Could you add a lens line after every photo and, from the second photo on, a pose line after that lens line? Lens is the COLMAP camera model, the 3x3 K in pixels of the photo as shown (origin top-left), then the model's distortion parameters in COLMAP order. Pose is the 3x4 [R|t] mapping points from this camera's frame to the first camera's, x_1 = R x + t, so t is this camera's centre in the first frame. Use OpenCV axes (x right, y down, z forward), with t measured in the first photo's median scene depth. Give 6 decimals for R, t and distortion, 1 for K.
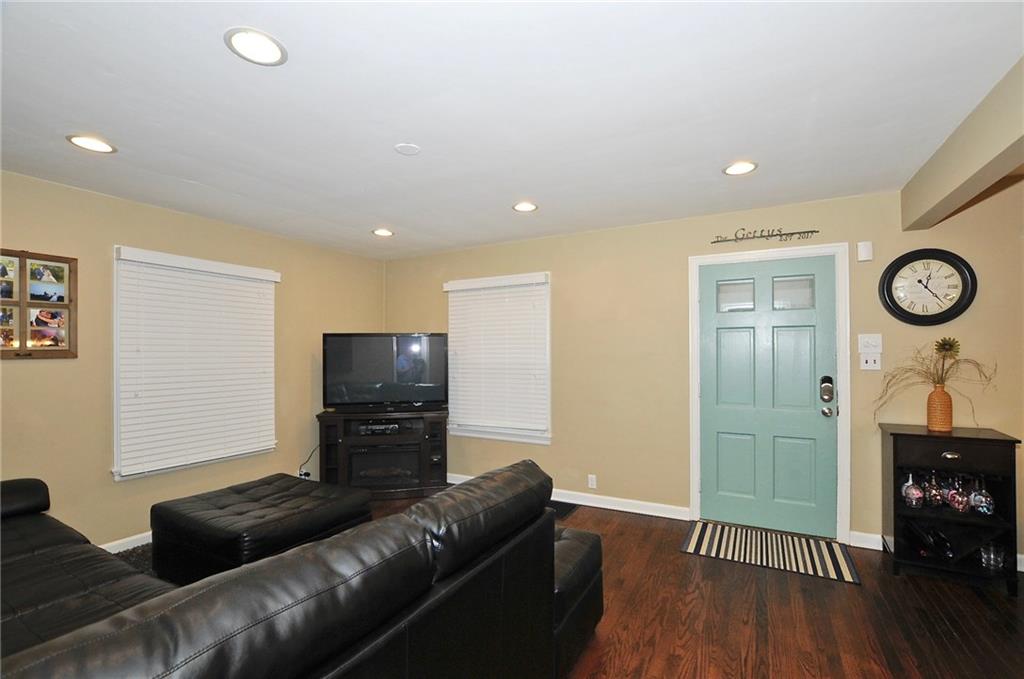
lens RADIAL K [[451.7, 0, 511.9], [0, 451.7, 344.6], [0, 0, 1]] dist [-0.024086, 0.000905]
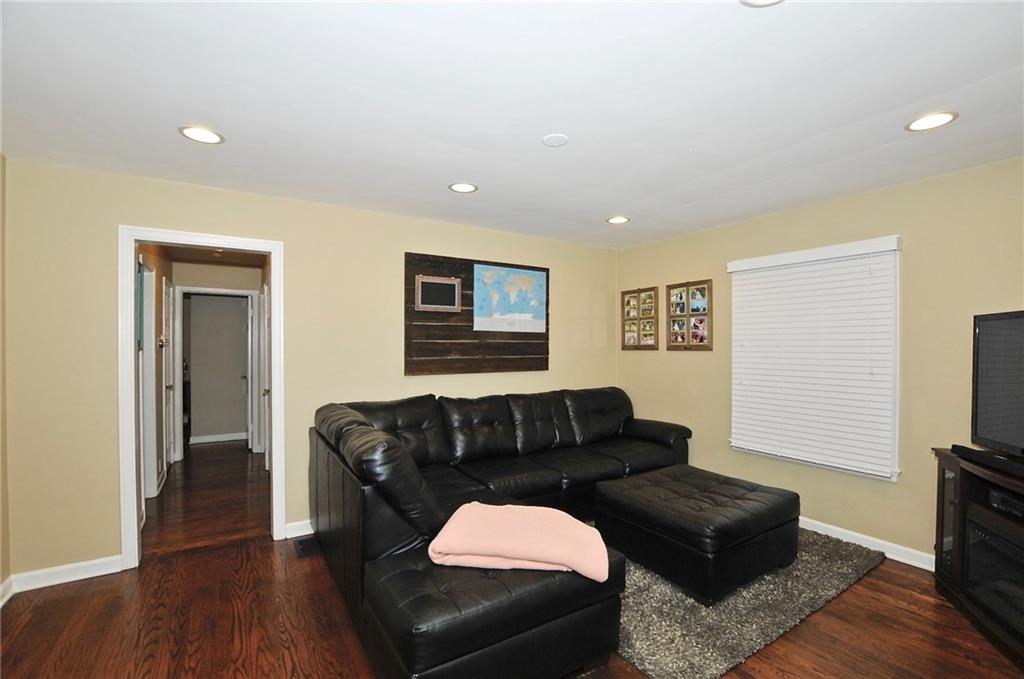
lens RADIAL K [[451.7, 0, 509.4], [0, 451.7, 346.5], [0, 0, 1]] dist [-0.024086, 0.000905]
pose [[-0.468572, 0.007238, -0.883395, 0.577280], [0.018400, 0.999829, -0.001567, 0.007877], [0.883233, -0.016989, -0.468626, 1.133236]]
